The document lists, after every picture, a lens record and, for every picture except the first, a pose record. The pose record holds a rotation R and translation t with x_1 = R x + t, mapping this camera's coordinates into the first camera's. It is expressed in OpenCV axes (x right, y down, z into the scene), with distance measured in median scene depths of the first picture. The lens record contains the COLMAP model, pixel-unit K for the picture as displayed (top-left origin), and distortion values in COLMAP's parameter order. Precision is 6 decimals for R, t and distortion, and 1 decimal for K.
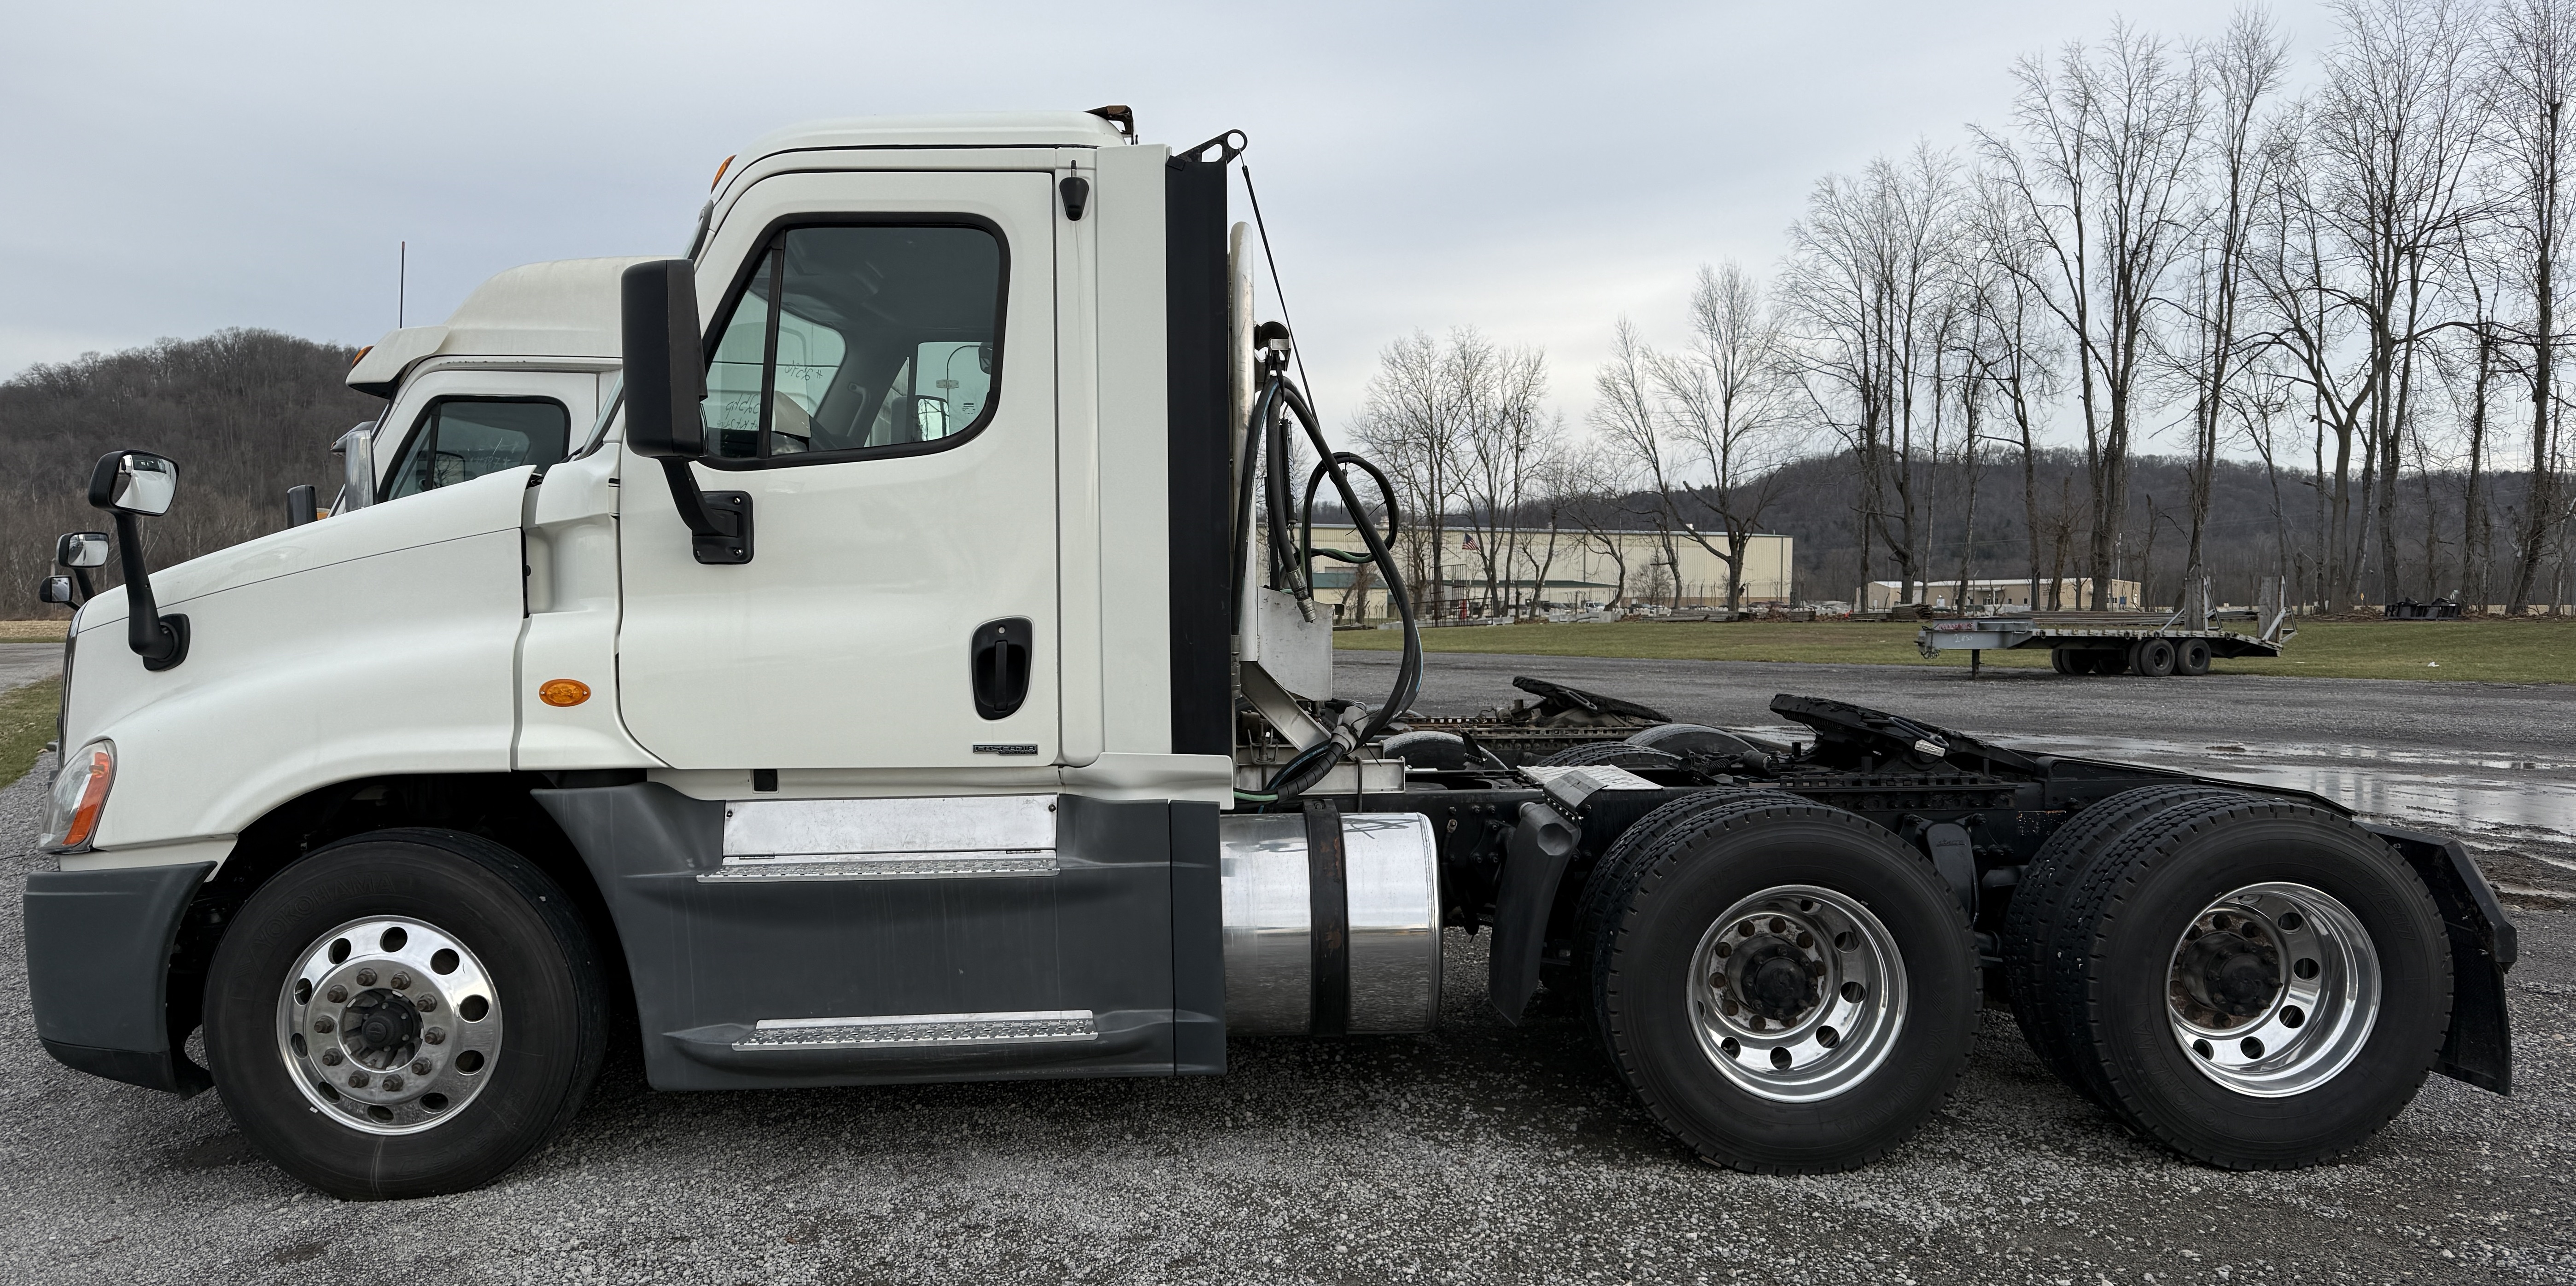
lens RADIAL K [[1830.9, 0, 1321.4], [0, 1830.9, 698.8], [0, 0, 1]] dist [0.139655, -0.224666]
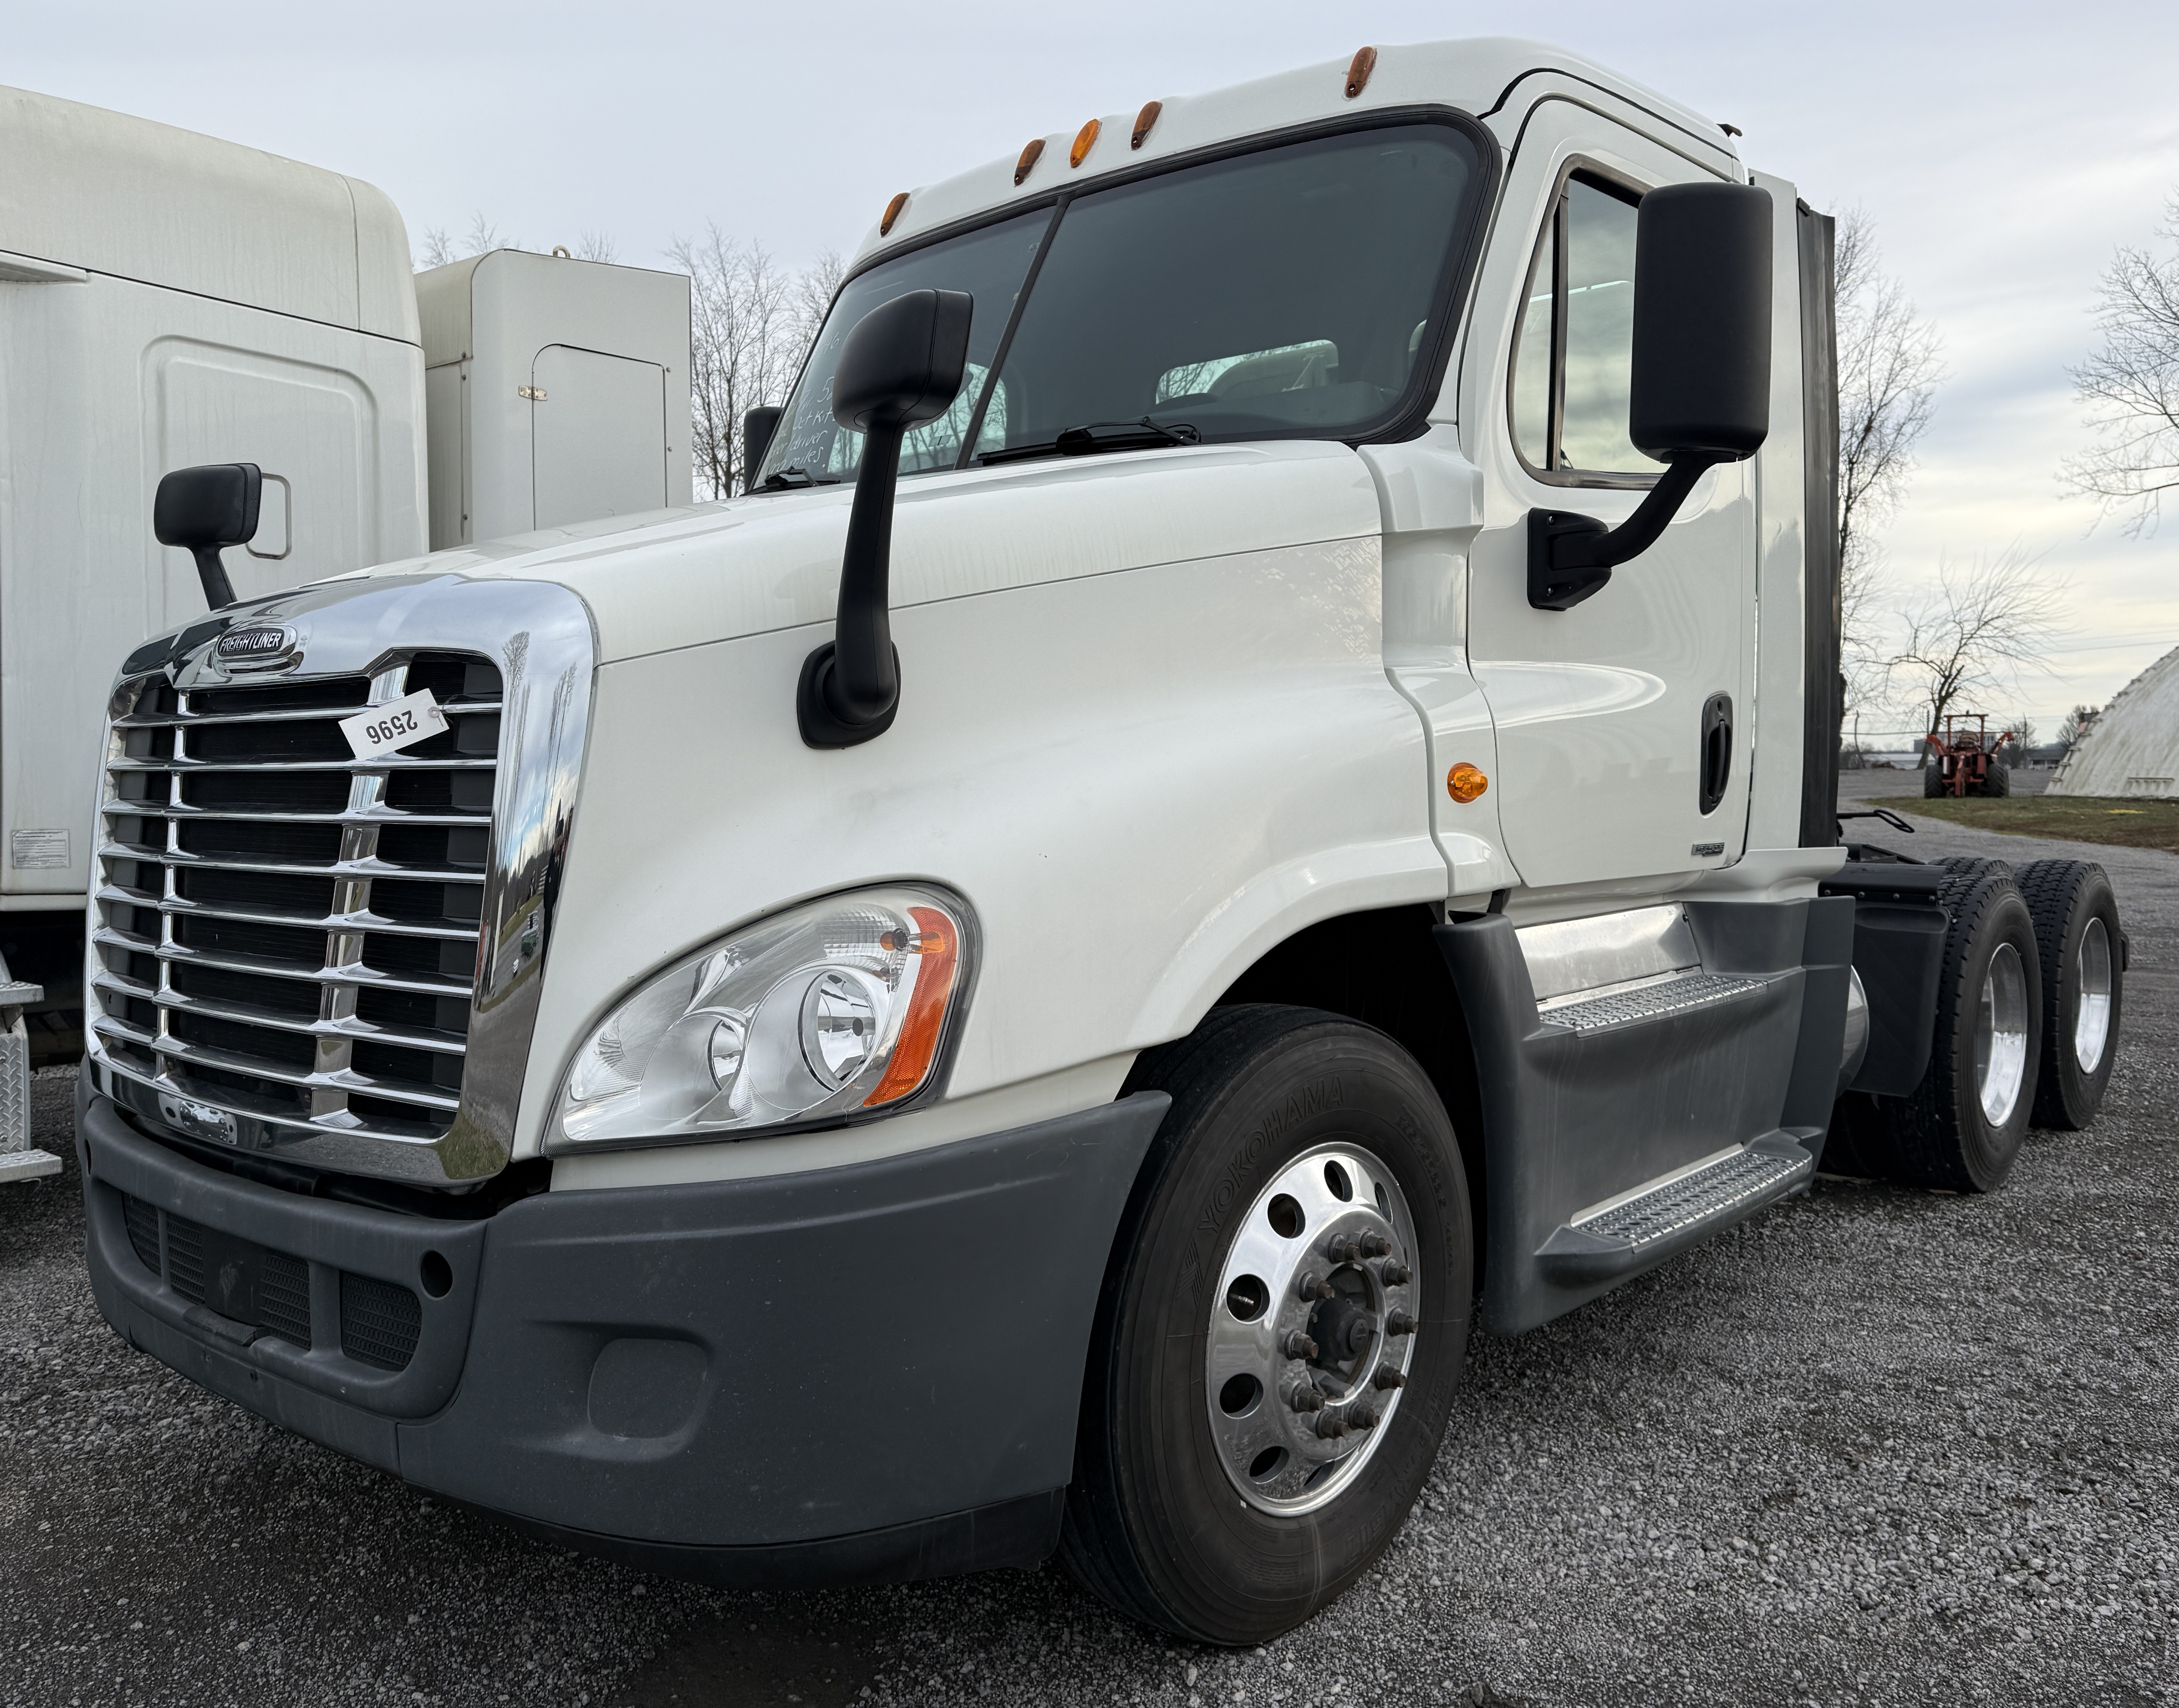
lens RADIAL K [[1746.4, 0, 1178.4], [0, 1746.4, 859.2], [0, 0, 1]] dist [0.126742, -0.205937]
pose [[0.660613, -0.033766, 0.749967, -0.951587], [0.039384, 0.999171, 0.010295, 0.014196], [-0.749693, 0.022736, 0.661396, 0.646617]]
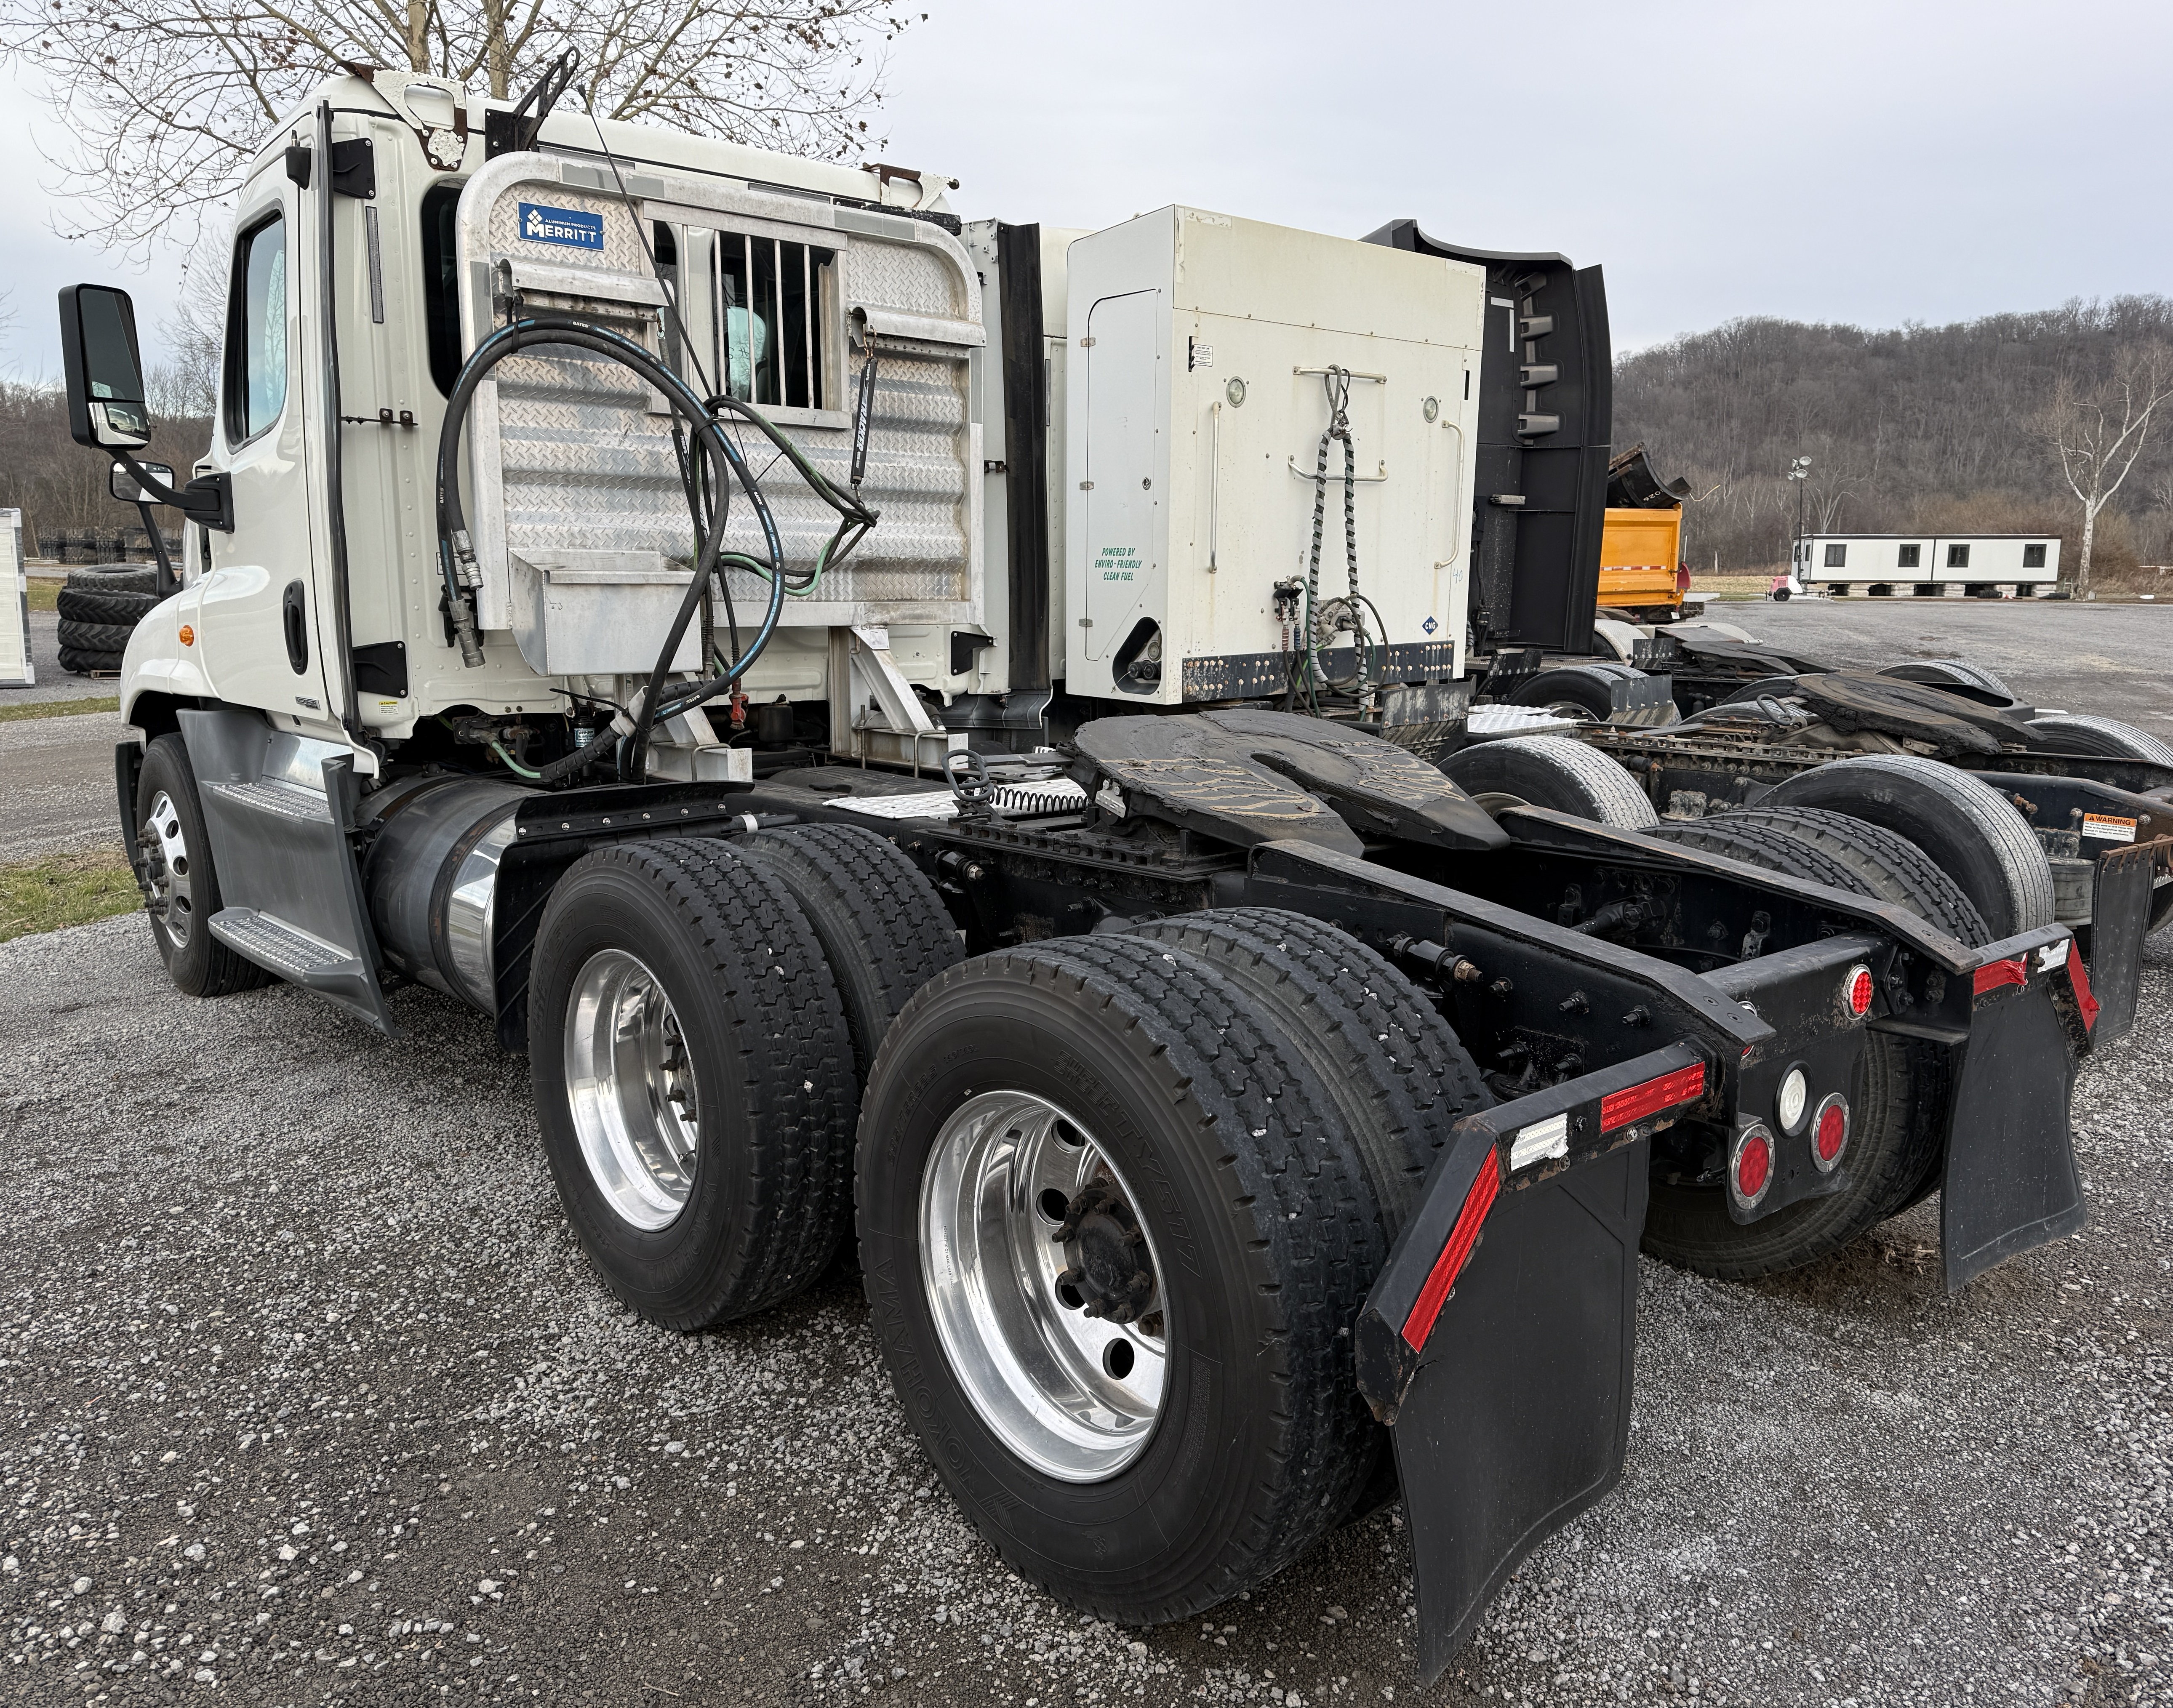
lens RADIAL K [[1685.4, 0, 1082.1], [0, 1685.4, 858.9], [0, 0, 1]] dist [0.159926, -0.293444]
pose [[0.628985, 0.136292, -0.765377, 0.916558], [-0.044470, 0.989208, 0.139605, -0.044187], [0.776145, -0.053773, 0.628258, 0.713620]]
